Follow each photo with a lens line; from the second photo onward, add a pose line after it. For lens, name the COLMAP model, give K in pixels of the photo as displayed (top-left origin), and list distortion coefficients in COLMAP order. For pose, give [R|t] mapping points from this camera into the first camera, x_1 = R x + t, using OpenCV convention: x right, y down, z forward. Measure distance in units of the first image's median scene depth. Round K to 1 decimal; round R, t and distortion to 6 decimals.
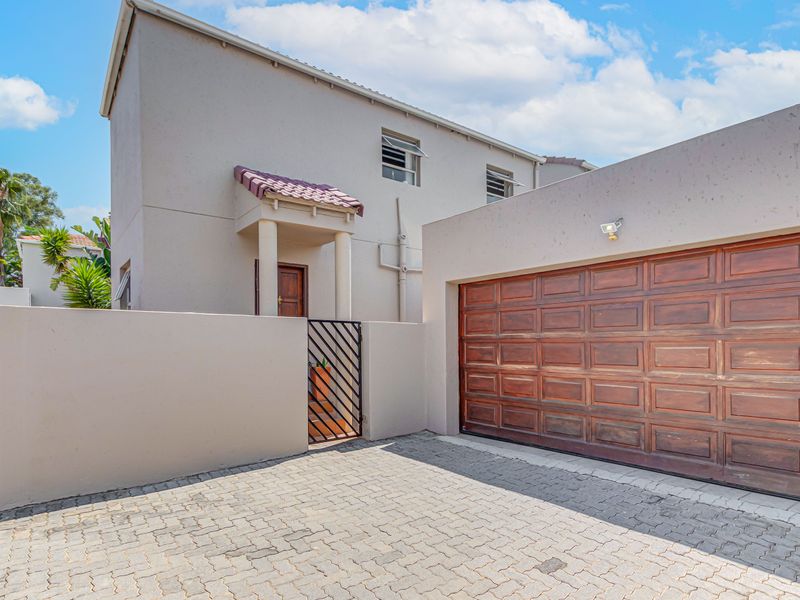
lens RADIAL K [[466.1, 0, 403.1], [0, 466.1, 363.8], [0, 0, 1]] dist [0.002922, -0.000539]
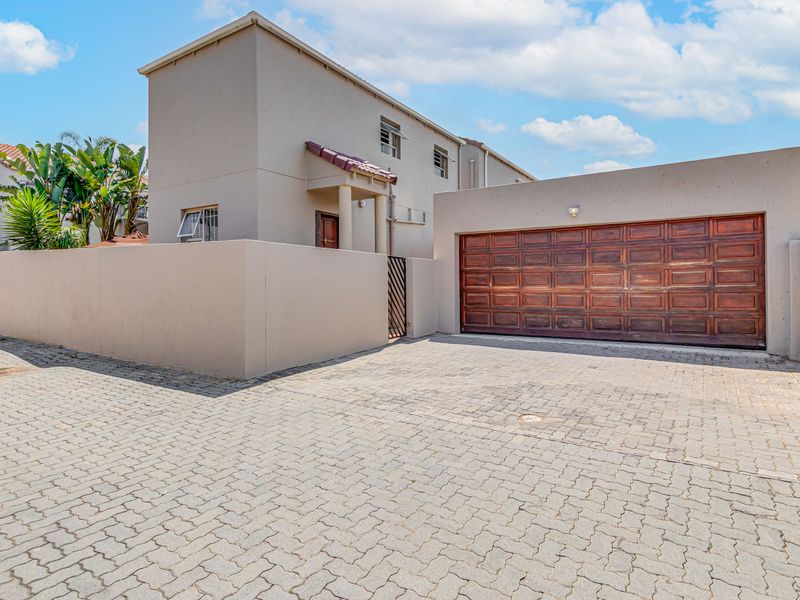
lens RADIAL K [[456.4, 0, 400.0], [0, 456.4, 300.0], [0, 0, 1]] dist [0.003593, -0.000576]
pose [[0.945838, -0.008941, 0.324516, -0.582752], [0.011425, 0.999918, -0.005748, 0.051592], [-0.324438, 0.009144, 0.945863, -0.364675]]
